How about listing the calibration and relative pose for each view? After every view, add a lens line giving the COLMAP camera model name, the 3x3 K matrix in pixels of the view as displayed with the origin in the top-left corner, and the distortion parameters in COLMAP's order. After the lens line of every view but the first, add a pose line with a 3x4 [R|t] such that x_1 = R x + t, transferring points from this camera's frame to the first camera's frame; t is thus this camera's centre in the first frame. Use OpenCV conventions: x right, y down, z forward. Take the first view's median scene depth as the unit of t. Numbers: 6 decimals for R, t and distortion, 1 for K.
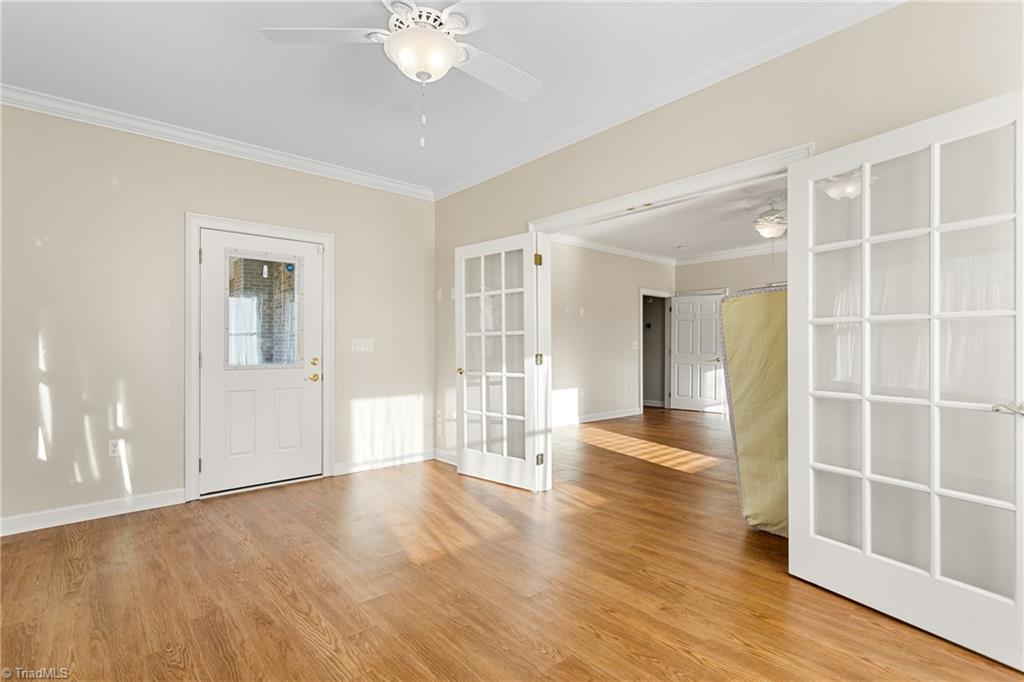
lens RADIAL K [[489.5, 0, 512.0], [0, 489.5, 341.0], [0, 0, 1]] dist [0.001011, 0.000220]
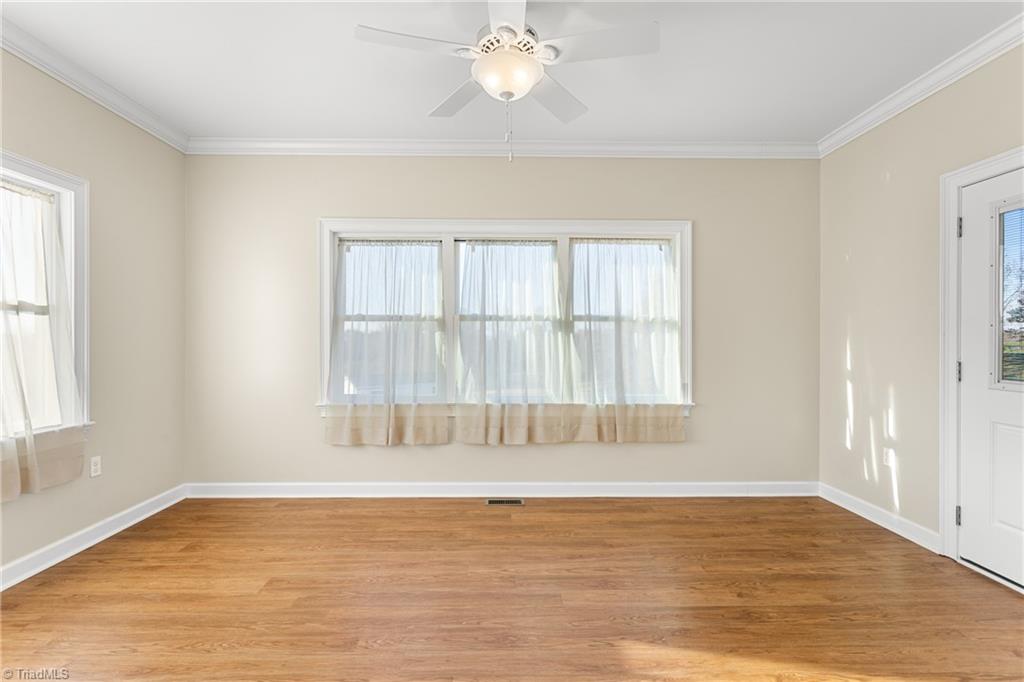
lens RADIAL K [[489.5, 0, 512.0], [0, 489.5, 341.0], [0, 0, 1]] dist [0.001011, 0.000220]
pose [[-0.645107, 0.008885, -0.764041, 0.409691], [0.009868, 0.999946, 0.003297, -0.017569], [0.764029, -0.005412, -0.645160, 1.134107]]
